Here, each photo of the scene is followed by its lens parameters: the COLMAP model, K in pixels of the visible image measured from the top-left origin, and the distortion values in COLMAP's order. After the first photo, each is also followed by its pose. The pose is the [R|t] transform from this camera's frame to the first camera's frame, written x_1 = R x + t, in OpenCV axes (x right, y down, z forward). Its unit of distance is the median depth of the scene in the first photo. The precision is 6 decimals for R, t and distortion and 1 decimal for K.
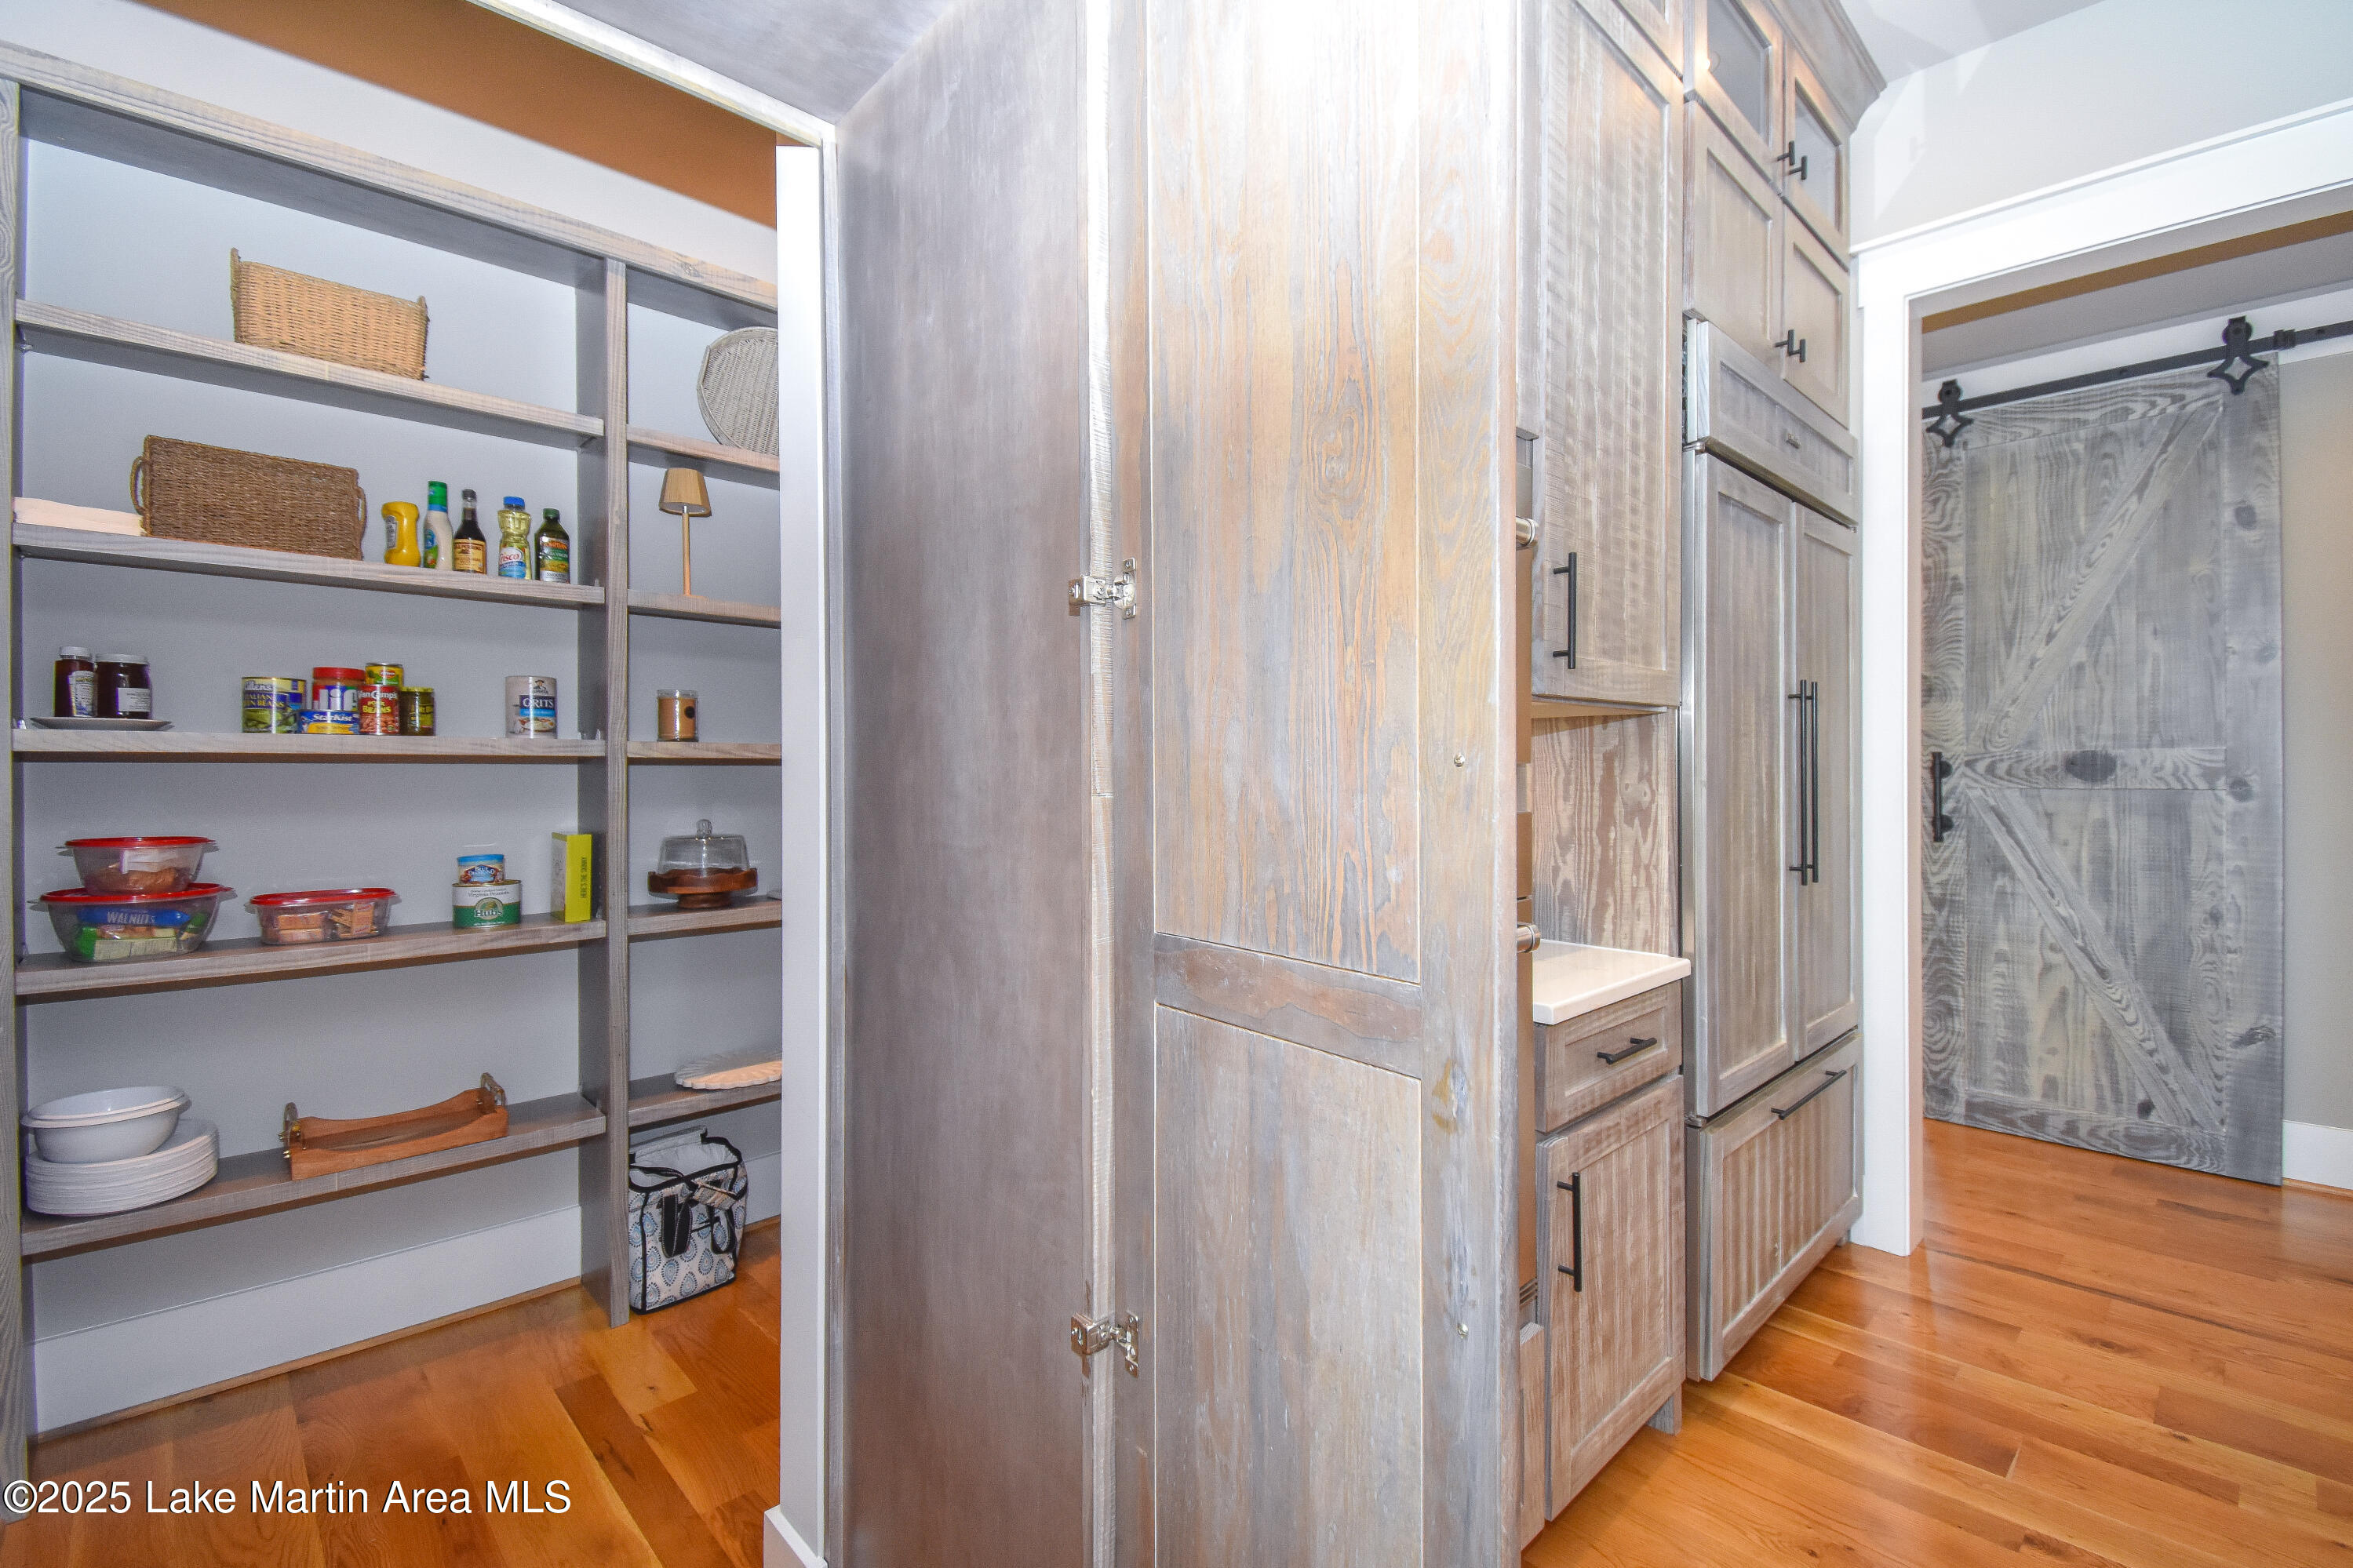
lens RADIAL K [[1064.6, 0, 1172.2], [0, 1064.6, 769.3], [0, 0, 1]] dist [0.030375, -0.012689]
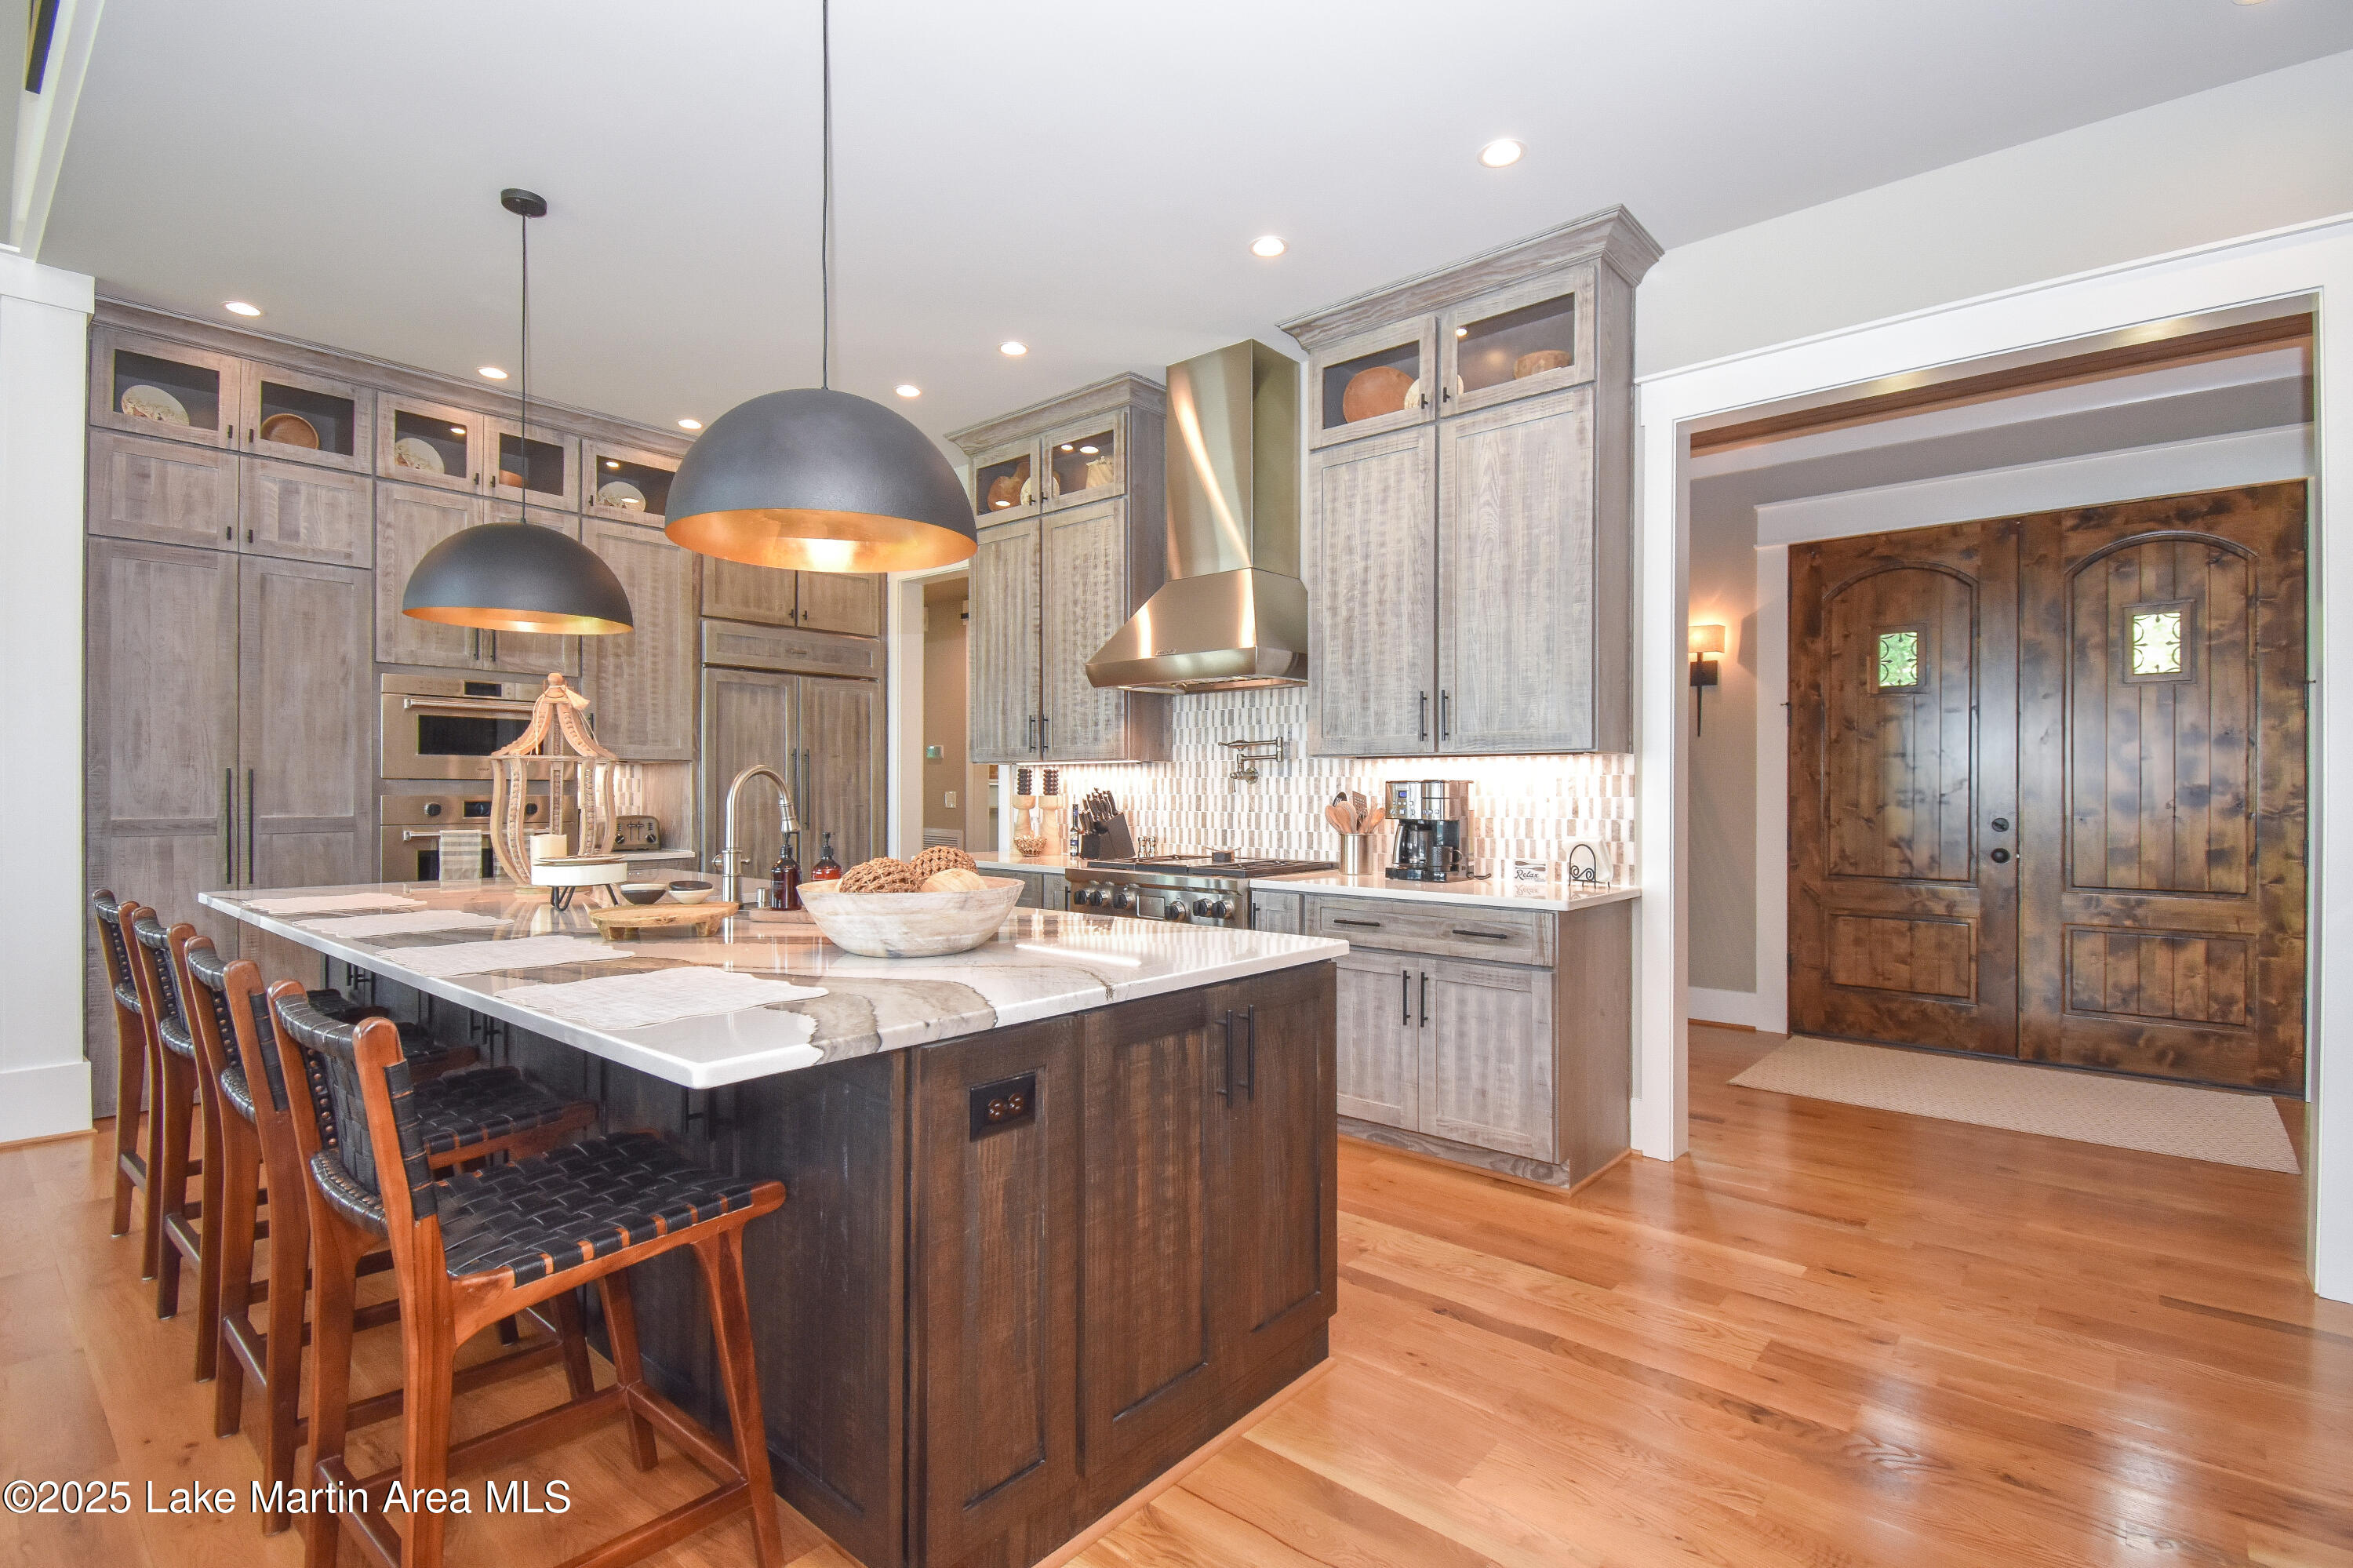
lens RADIAL K [[1104.5, 0, 1172.6], [0, 1104.5, 787.1], [0, 0, 1]] dist [0.030107, 0.000039]
pose [[0.998330, 0.006148, 0.057449, 0.908366], [-0.005992, 0.999978, -0.002873, 0.006362], [-0.057466, 0.002524, 0.998344, -1.132738]]
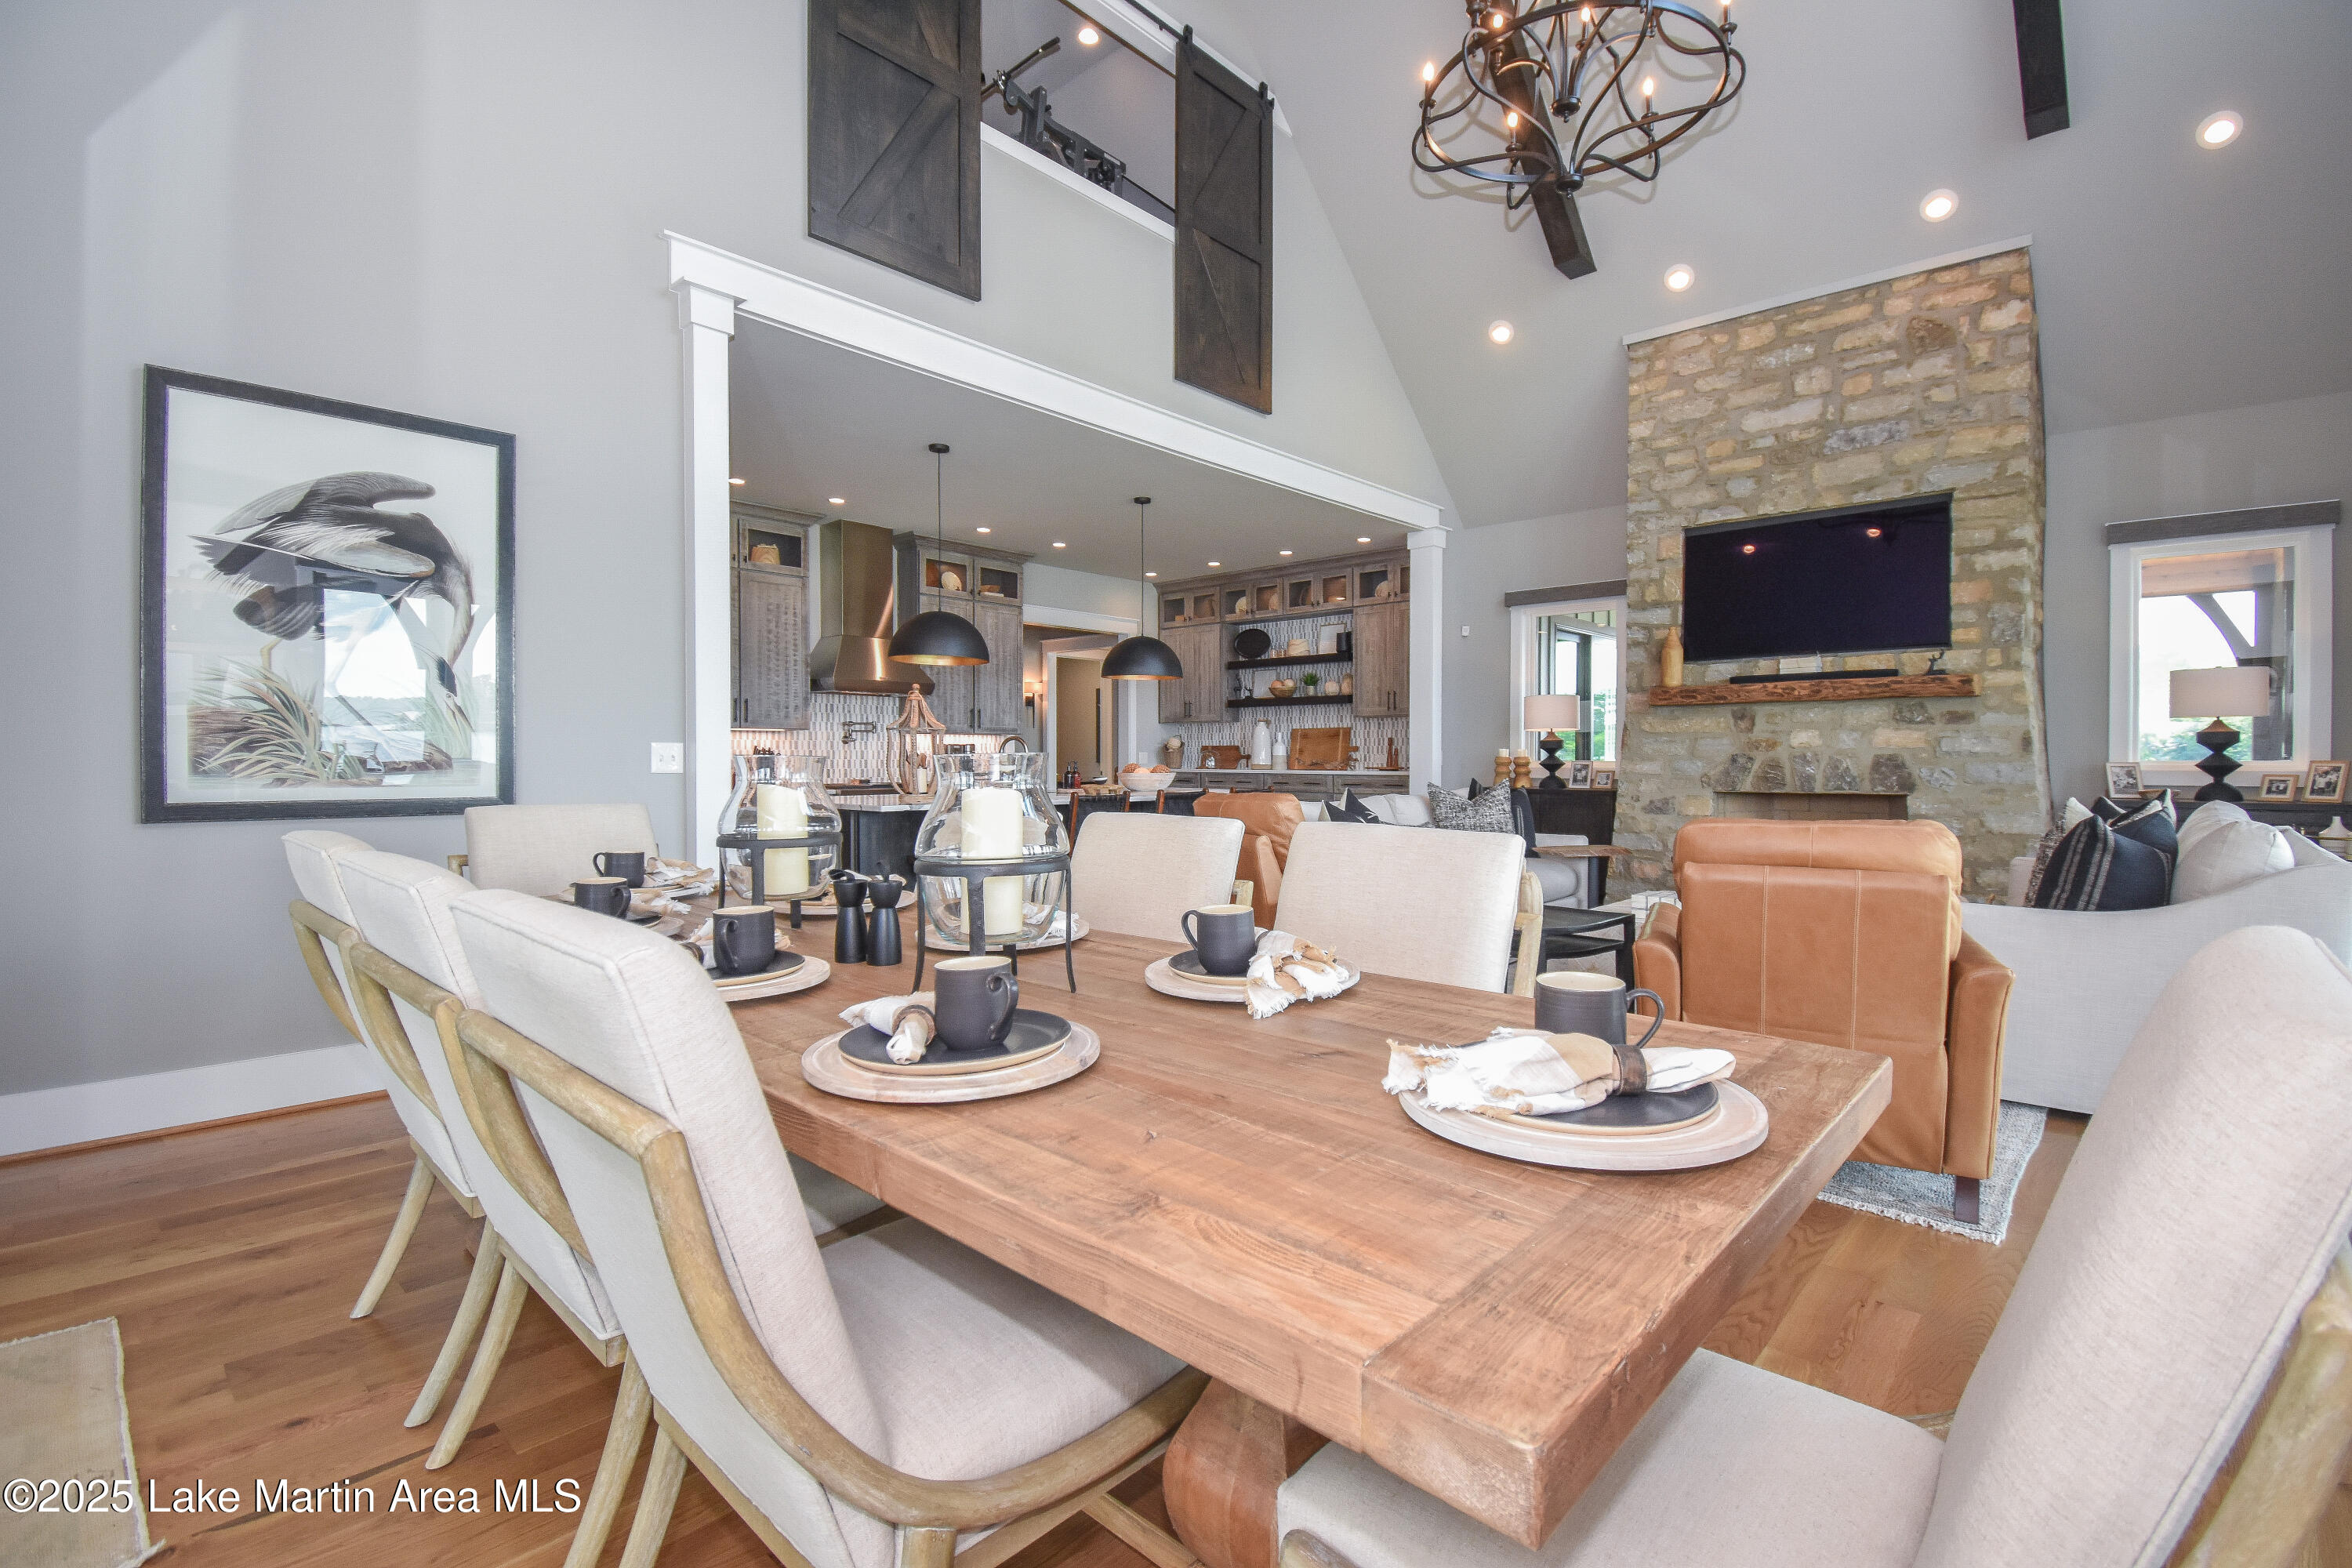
lens RADIAL K [[1064.3, 0, 1191.7], [0, 1064.3, 773.2], [0, 0, 1]] dist [0.030375, -0.012689]
pose [[-0.038607, -0.010612, 0.999198, -1.531922], [-0.001060, 0.999943, 0.010579, 0.040561], [-0.999254, -0.000651, -0.038616, -0.472557]]
